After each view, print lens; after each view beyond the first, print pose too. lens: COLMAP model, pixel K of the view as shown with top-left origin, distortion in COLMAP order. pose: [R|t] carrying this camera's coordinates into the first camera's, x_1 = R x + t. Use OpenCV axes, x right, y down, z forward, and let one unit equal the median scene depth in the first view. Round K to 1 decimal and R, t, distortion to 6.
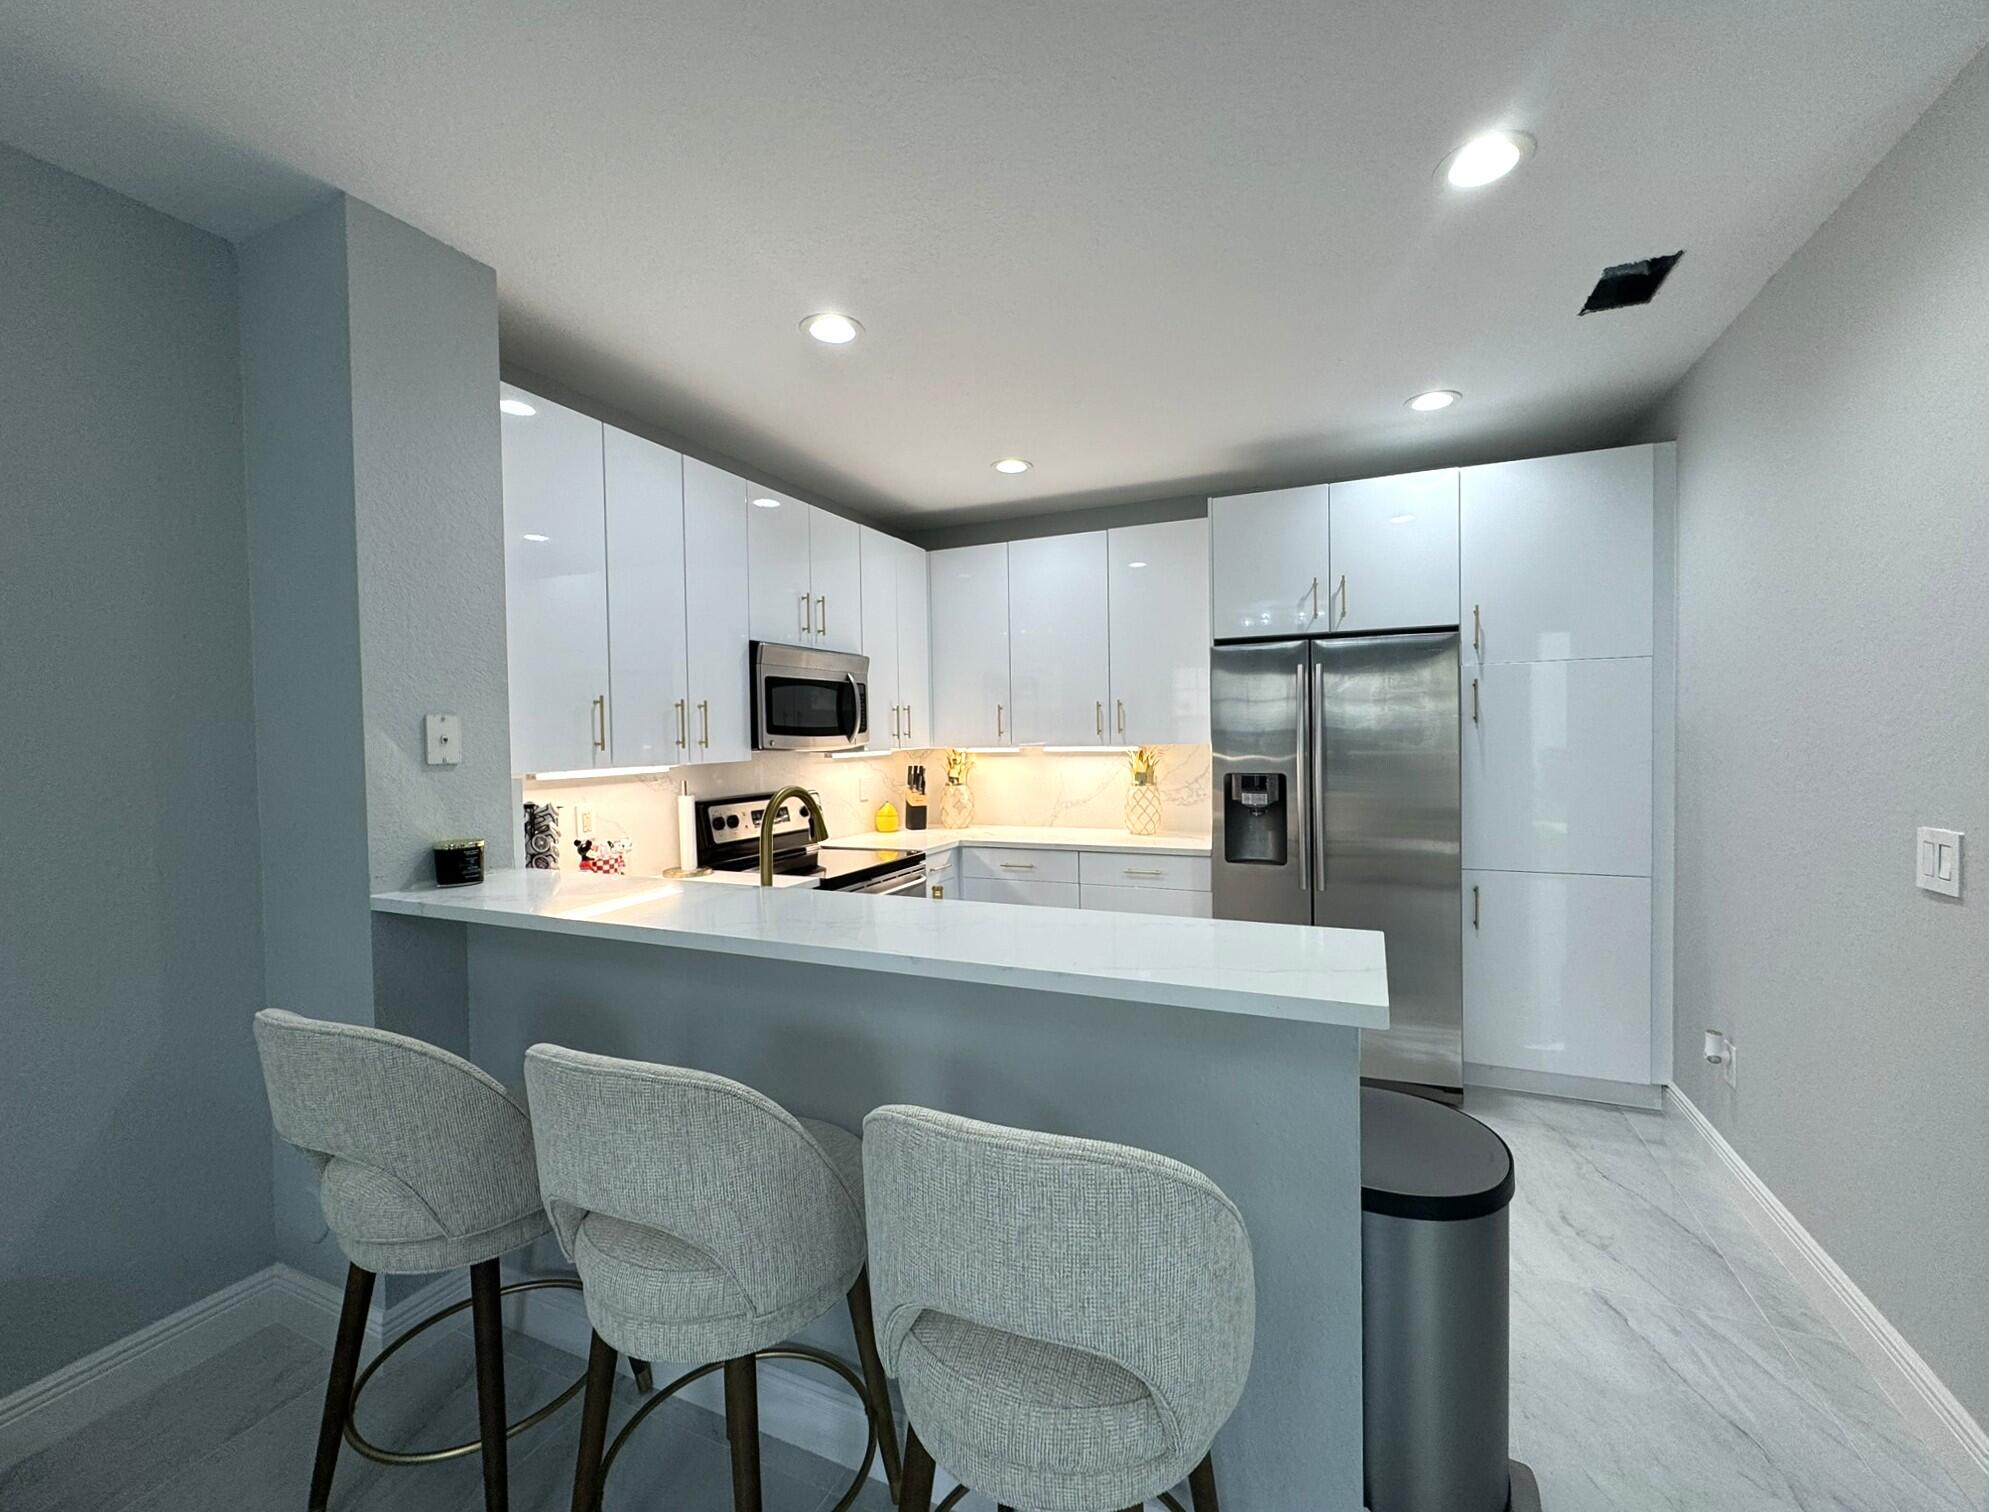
lens RADIAL K [[815.5, 0, 996.1], [0, 815.5, 751.6], [0, 0, 1]] dist [-0.000849, -0.000027]
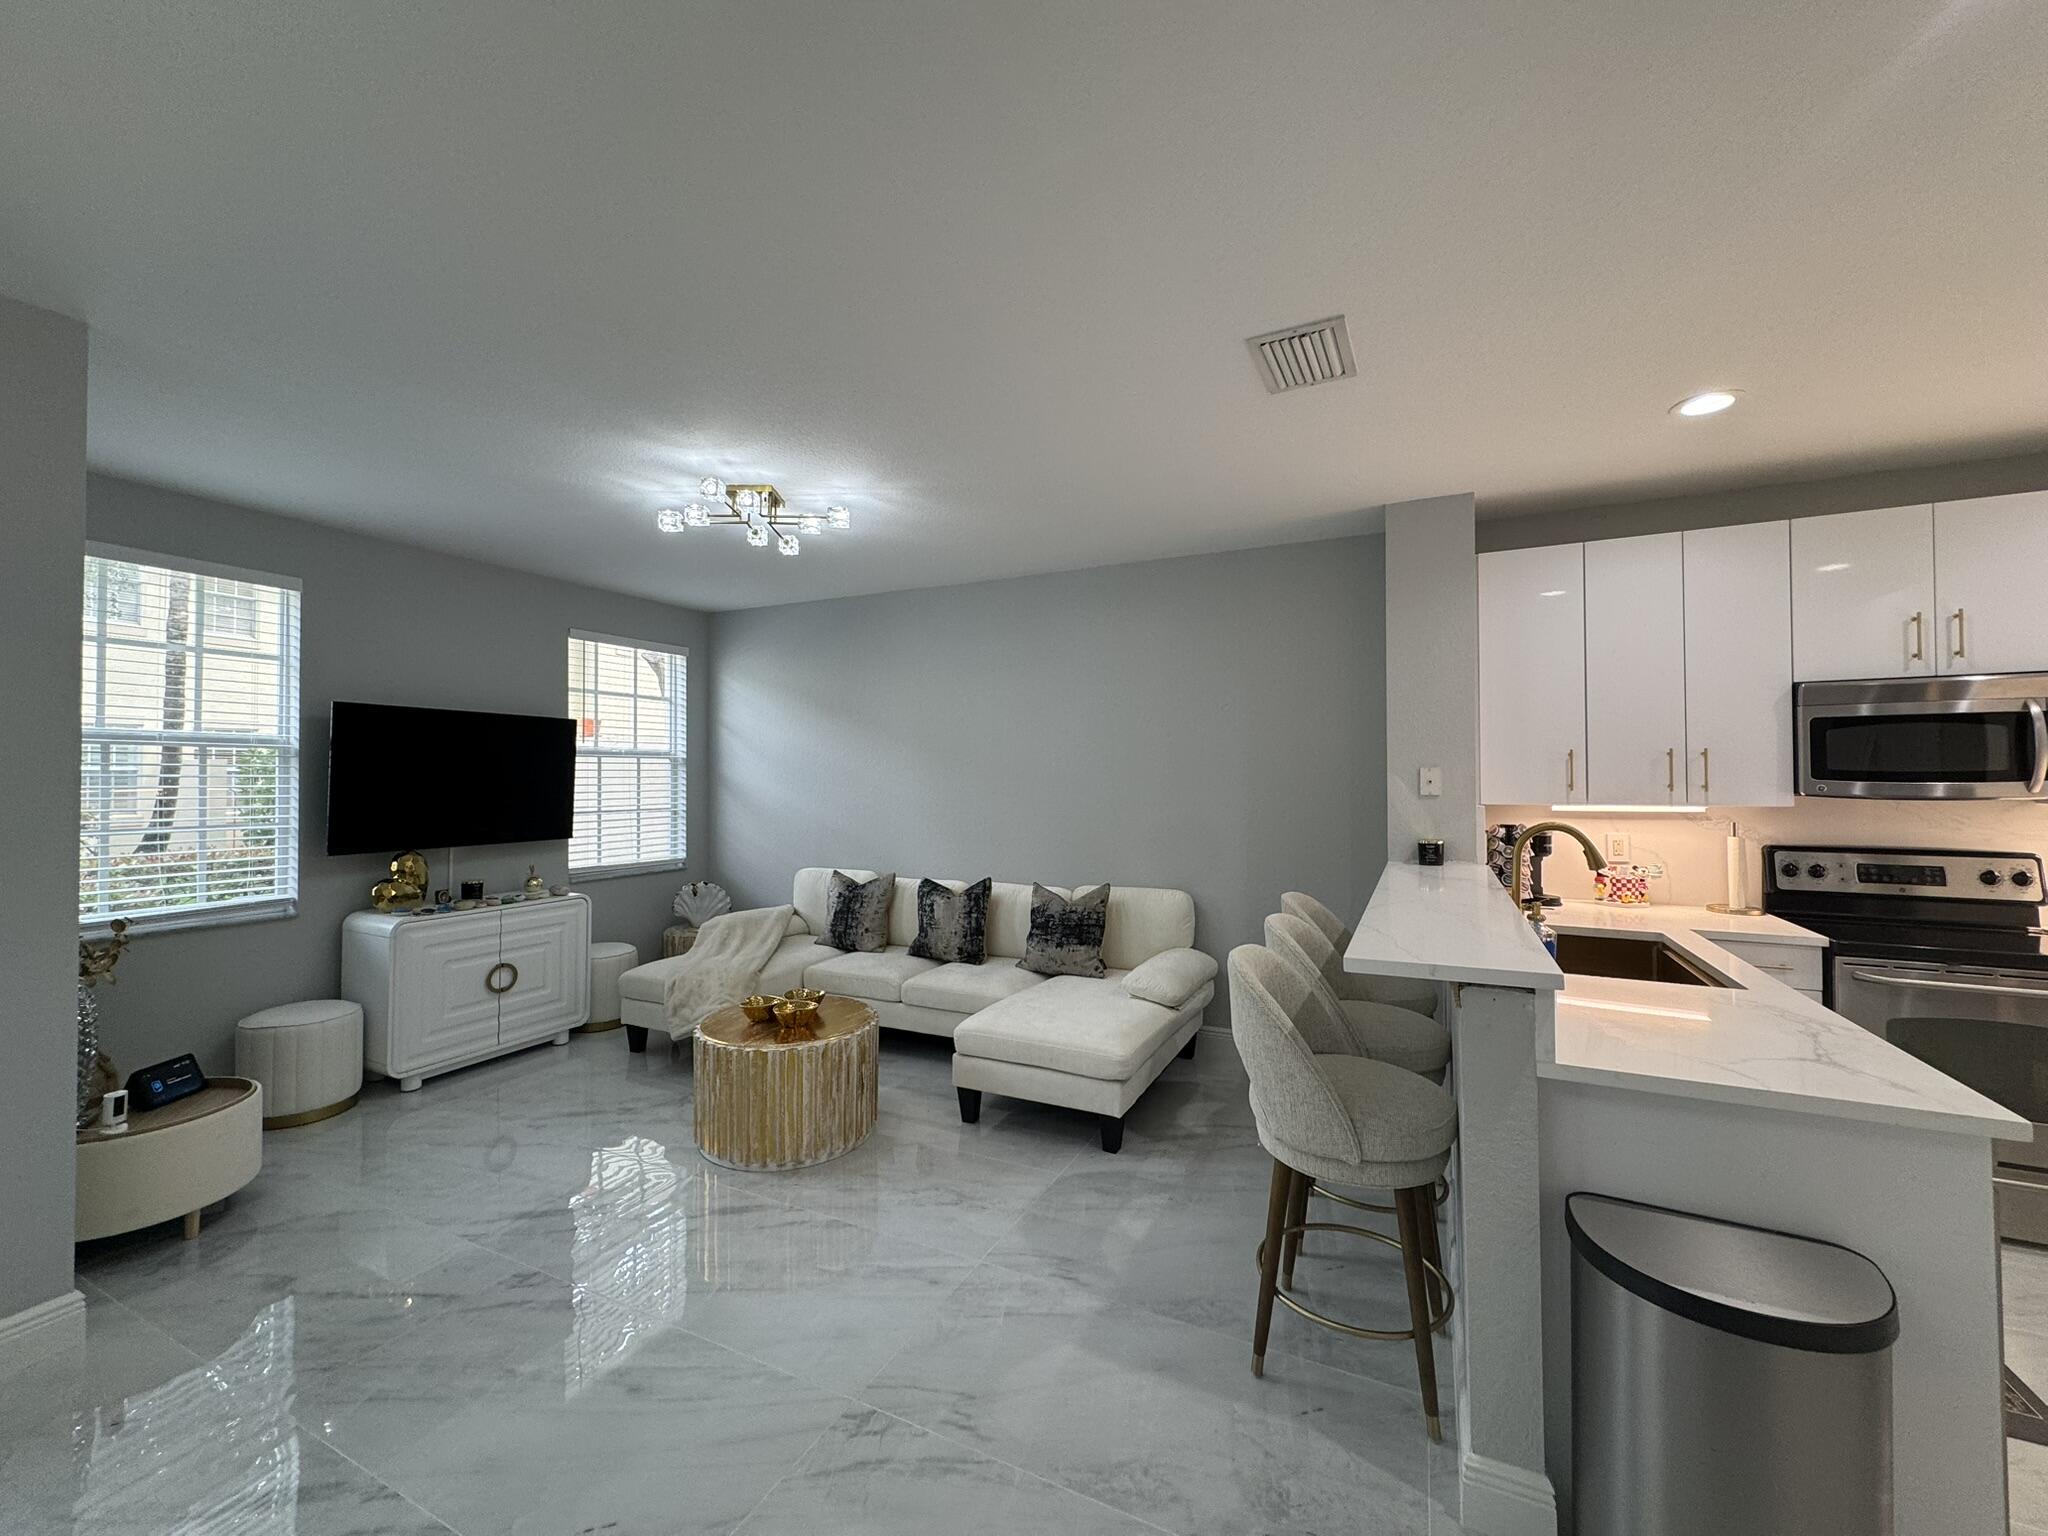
lens RADIAL K [[815.7, 0, 1021.9], [0, 815.7, 767.2], [0, 0, 1]] dist [0.001308, 0.000307]
pose [[-0.040725, 0.004486, -0.999160, 0.652162], [-0.017994, 0.999824, 0.005223, -0.022773], [0.999008, 0.018191, -0.040638, 0.112134]]
